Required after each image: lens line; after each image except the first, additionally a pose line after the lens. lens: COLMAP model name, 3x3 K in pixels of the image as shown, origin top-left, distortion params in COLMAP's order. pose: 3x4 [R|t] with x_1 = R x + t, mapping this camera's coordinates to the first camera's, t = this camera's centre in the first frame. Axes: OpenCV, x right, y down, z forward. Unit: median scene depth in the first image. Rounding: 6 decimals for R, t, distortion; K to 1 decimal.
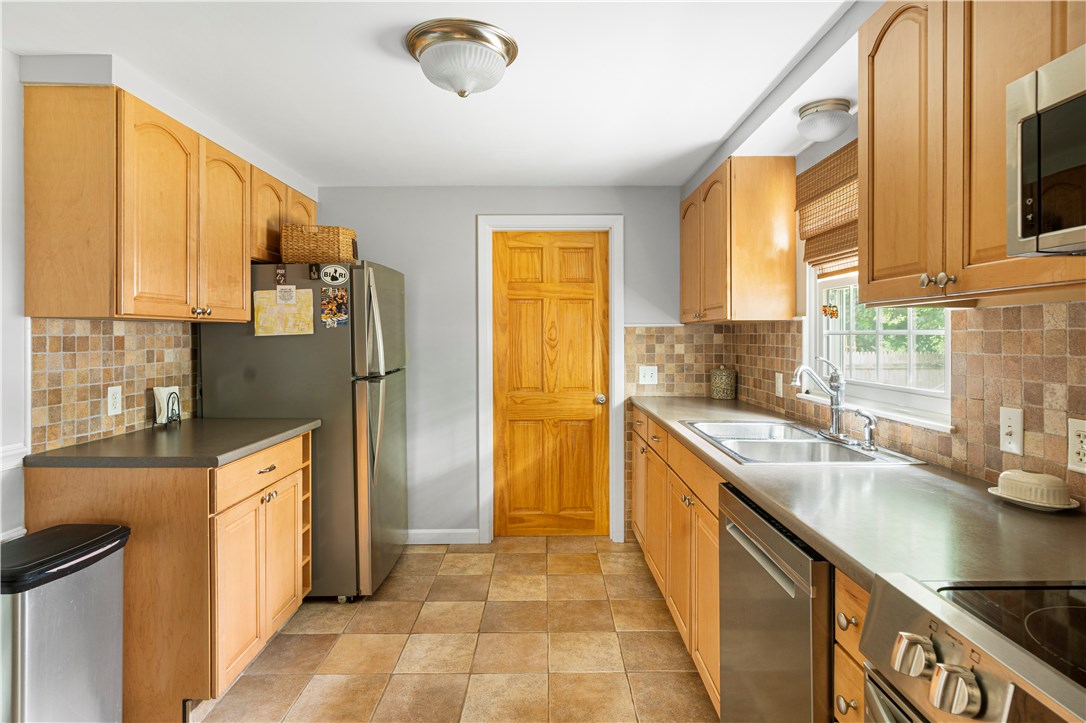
lens RADIAL K [[574.4, 0, 526.9], [0, 574.4, 349.9], [0, 0, 1]] dist [-0.004152, -0.000479]
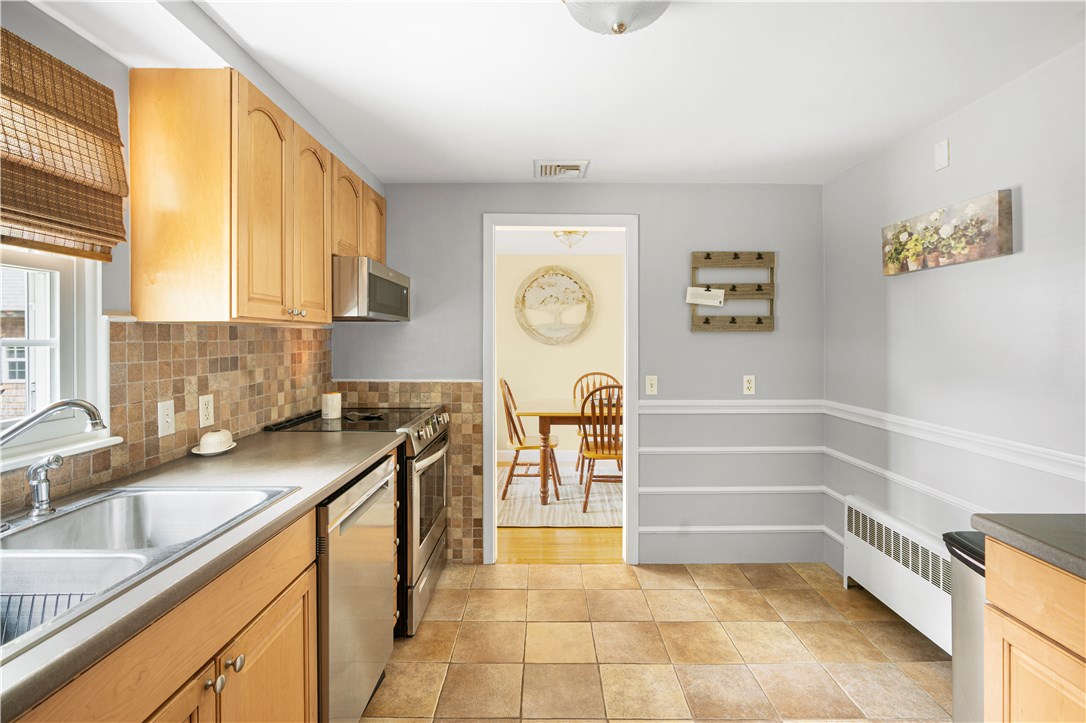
lens RADIAL K [[504.3, 0, 541.0], [0, 504.3, 338.0], [0, 0, 1]] dist [-0.000926, -0.000180]
pose [[-0.999565, 0.026906, -0.012057, -0.002967], [0.026652, 0.999430, 0.020741, -0.042009], [0.012608, 0.020410, -0.999712, 2.082083]]
